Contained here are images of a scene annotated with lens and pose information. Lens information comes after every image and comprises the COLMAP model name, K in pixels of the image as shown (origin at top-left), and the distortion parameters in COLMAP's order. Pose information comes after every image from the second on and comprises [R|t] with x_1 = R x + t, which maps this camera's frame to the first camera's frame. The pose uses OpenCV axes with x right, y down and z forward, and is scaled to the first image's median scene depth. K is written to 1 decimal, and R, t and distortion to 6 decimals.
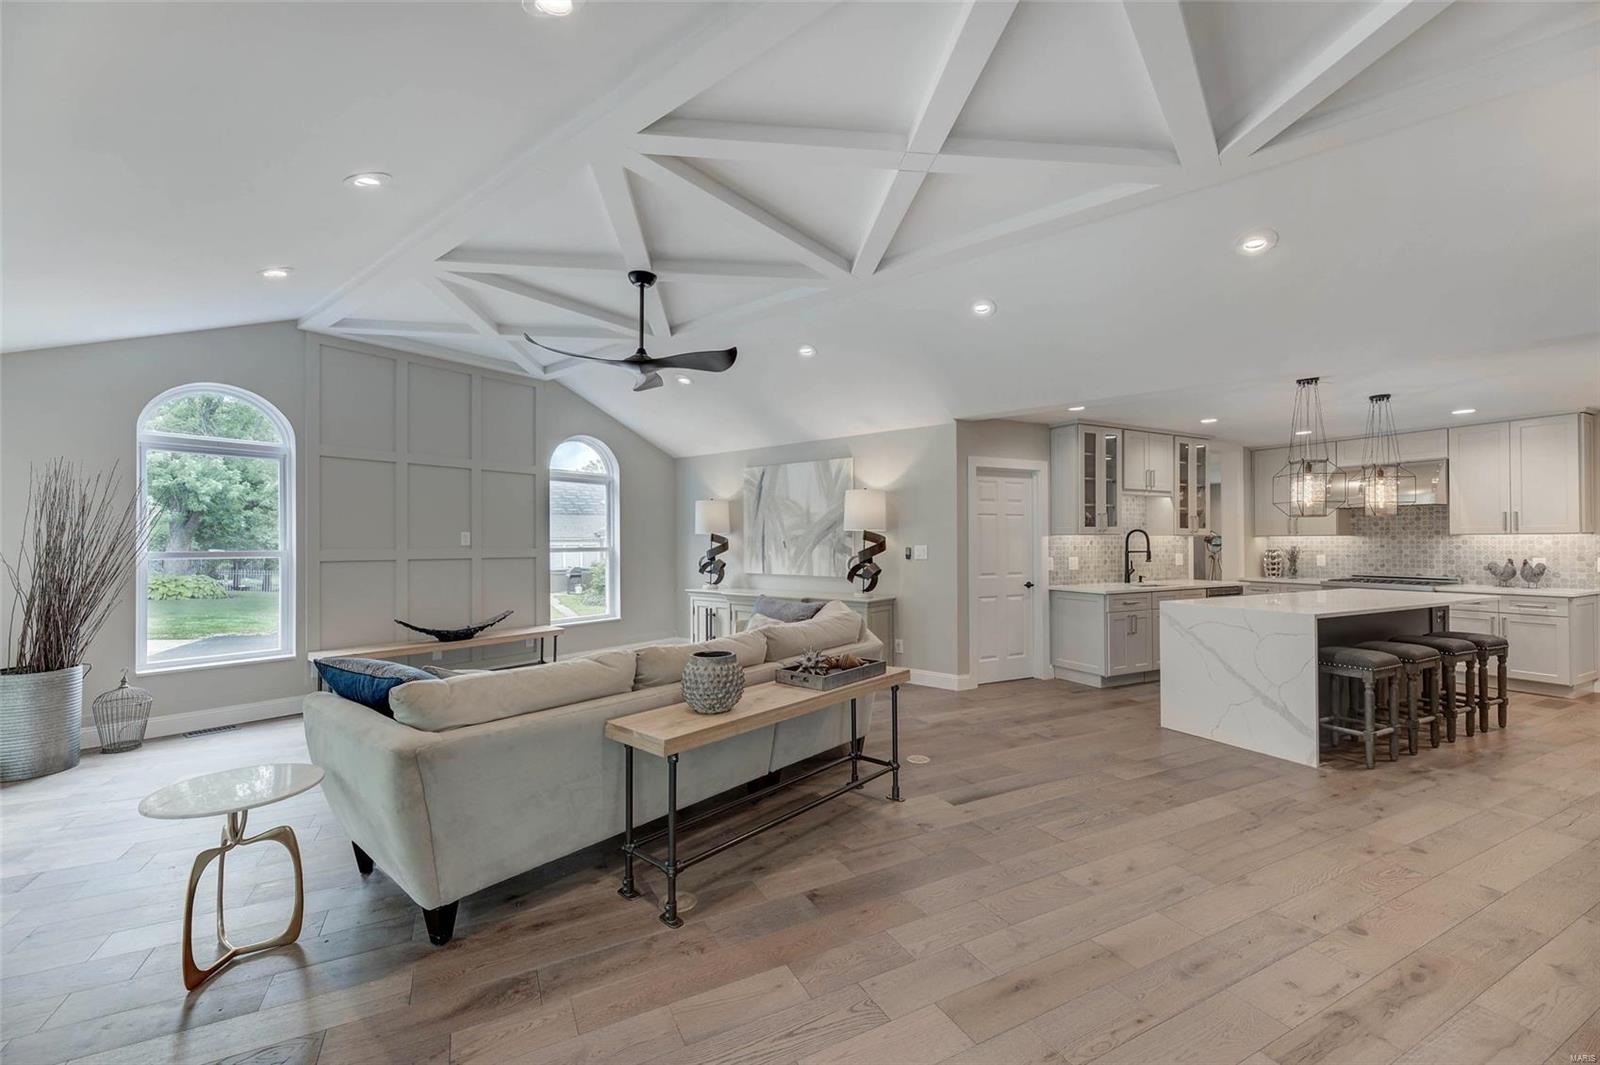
lens RADIAL K [[641.3, 0, 802.7], [0, 641.3, 539.1], [0, 0, 1]] dist [0.008862, -0.000262]
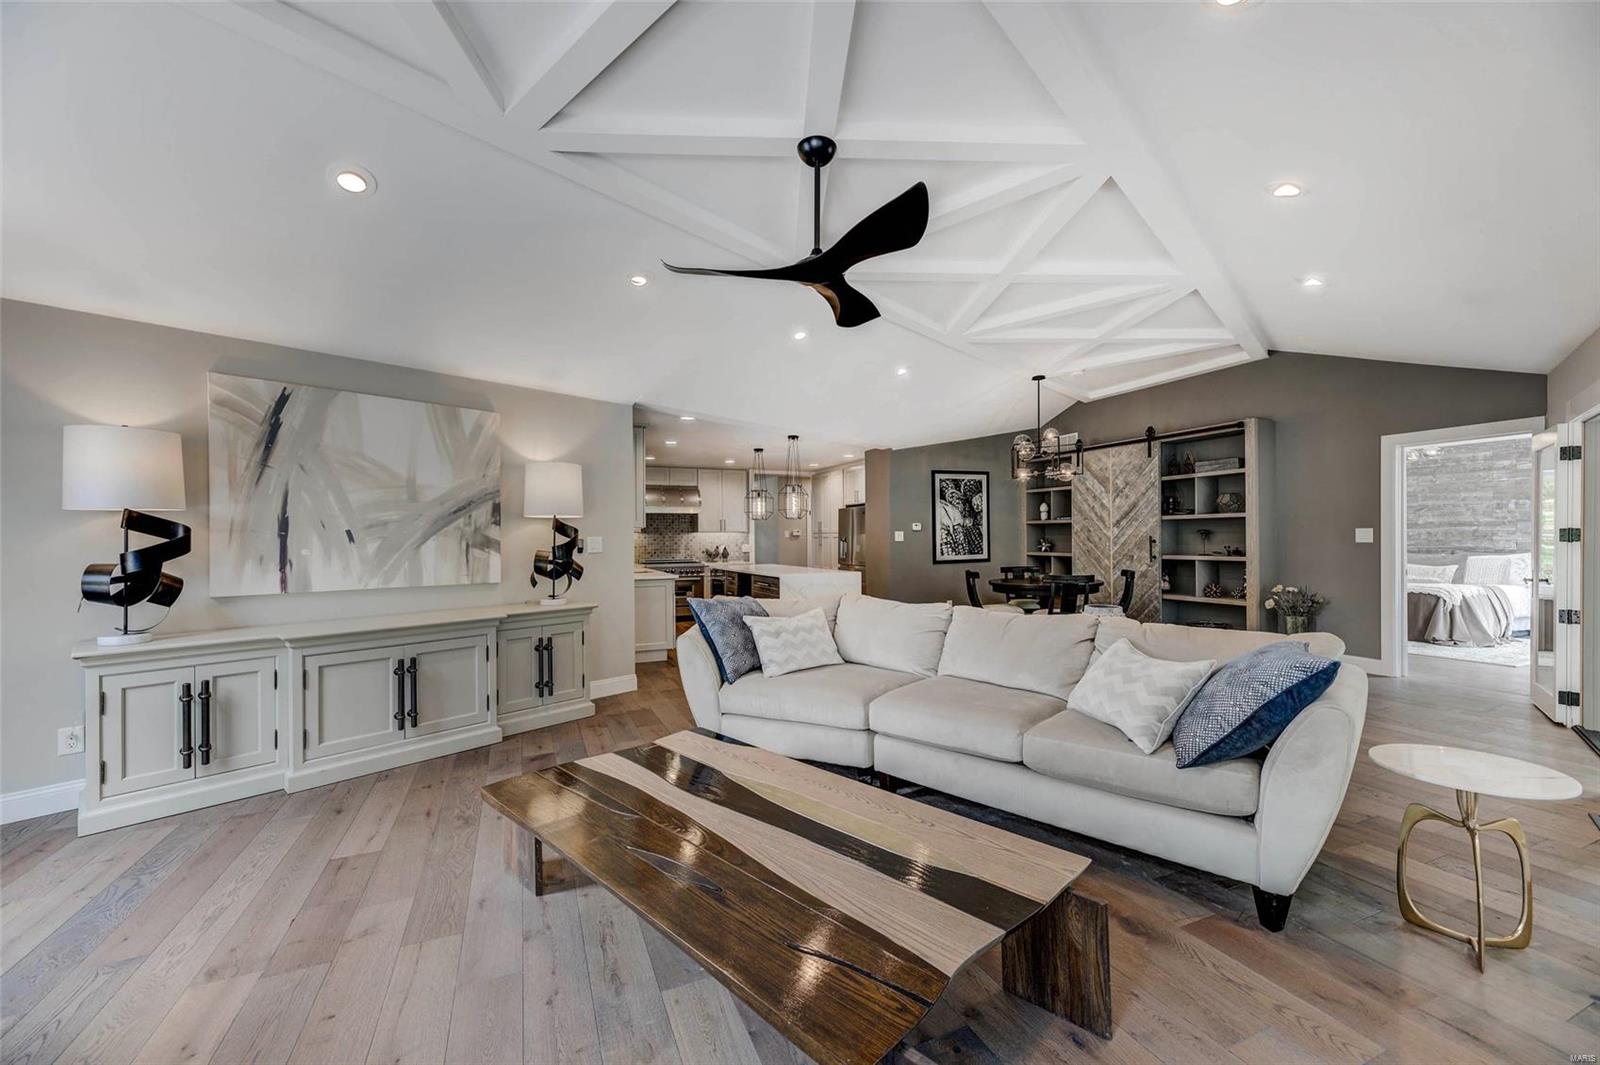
lens RADIAL K [[641.3, 0, 797.1], [0, 641.3, 537.4], [0, 0, 1]] dist [0.008862, -0.000262]
pose [[0.065808, 0.005508, 0.997817, -0.603403], [0.003974, 0.999975, -0.005782, 0.015501], [-0.997824, 0.004346, 0.065785, 0.614362]]
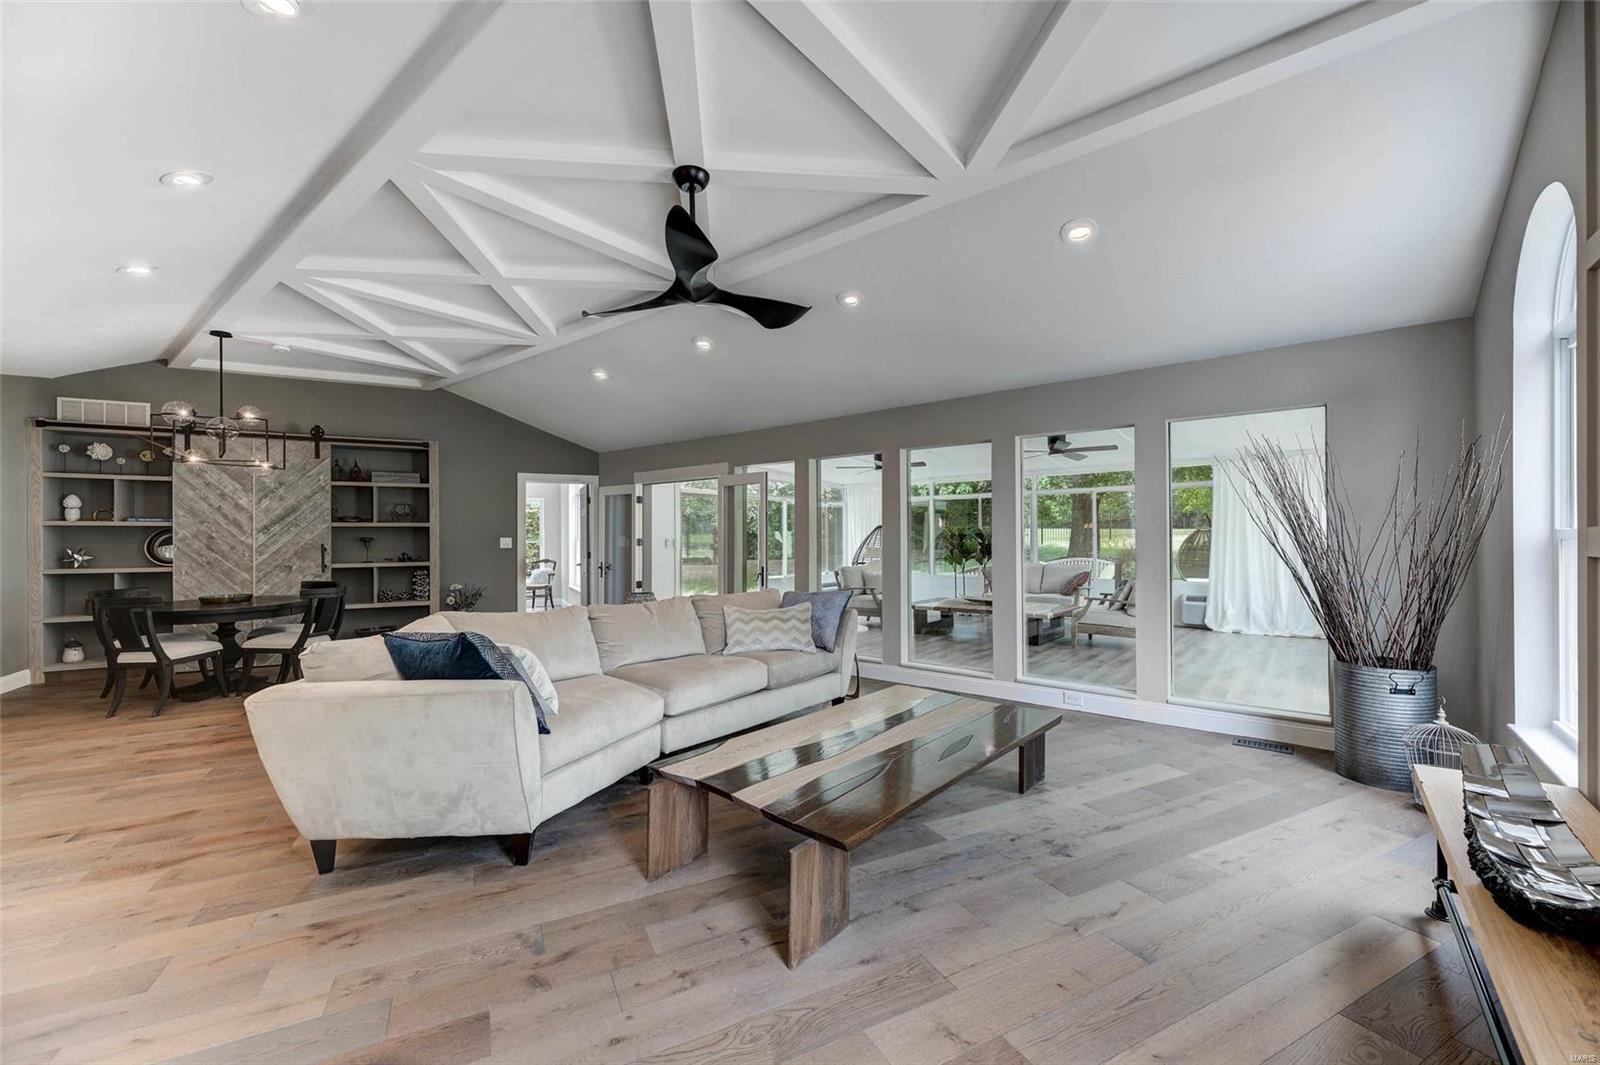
lens RADIAL K [[641.3, 0, 811.7], [0, 641.3, 541.7], [0, 0, 1]] dist [0.008862, -0.000262]
pose [[-0.999907, 0.012381, -0.005647, -0.242586], [0.012383, 0.999923, -0.000406, 0.016110], [0.005641, -0.000476, -0.999984, 1.107399]]
